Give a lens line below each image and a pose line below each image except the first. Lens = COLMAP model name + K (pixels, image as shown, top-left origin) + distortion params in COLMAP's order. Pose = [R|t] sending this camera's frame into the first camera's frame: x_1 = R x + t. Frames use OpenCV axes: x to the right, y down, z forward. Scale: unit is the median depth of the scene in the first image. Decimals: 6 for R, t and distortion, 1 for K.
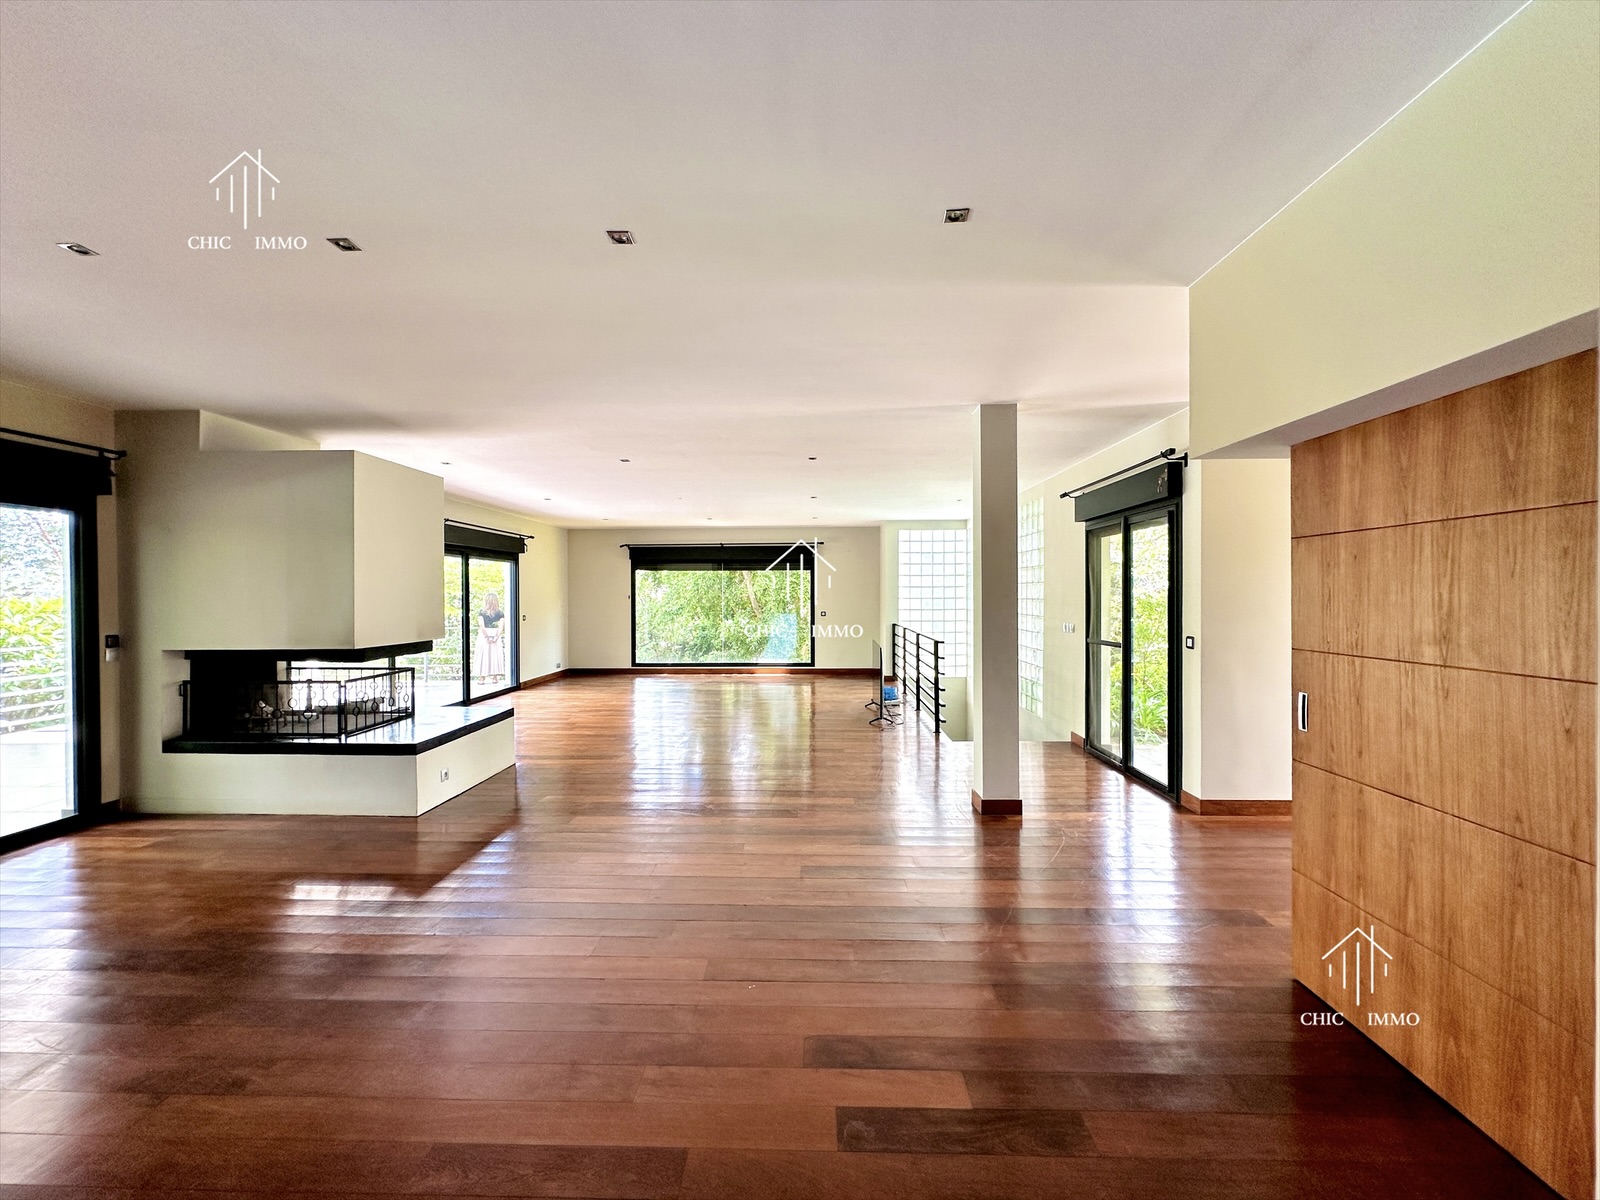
lens RADIAL K [[634.7, 0, 798.2], [0, 634.7, 600.5], [0, 0, 1]] dist [-0.000874, -0.000442]
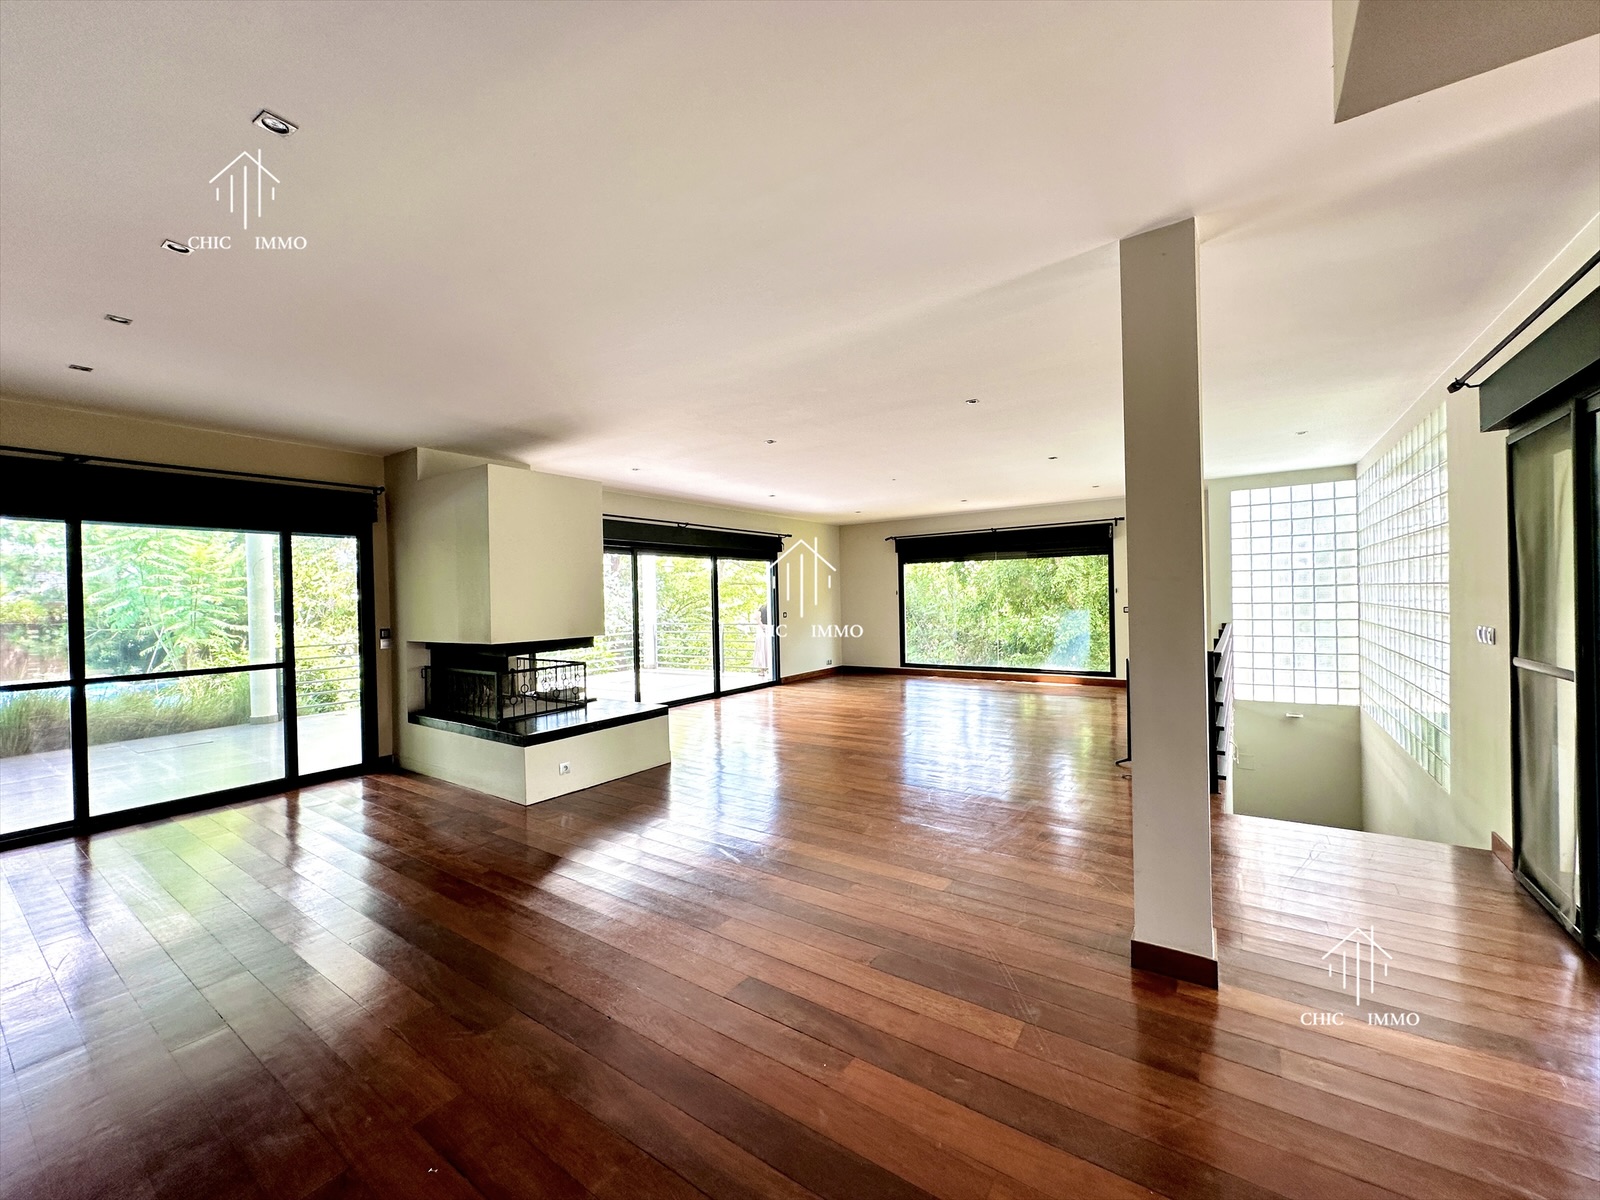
lens RADIAL K [[634.7, 0, 801.1], [0, 634.7, 595.0], [0, 0, 1]] dist [-0.000874, -0.000442]
pose [[0.840376, -0.016141, -0.541764, 0.281263], [0.014874, 0.999867, -0.006716, 0.005187], [0.541800, -0.002414, 0.840504, 0.296199]]
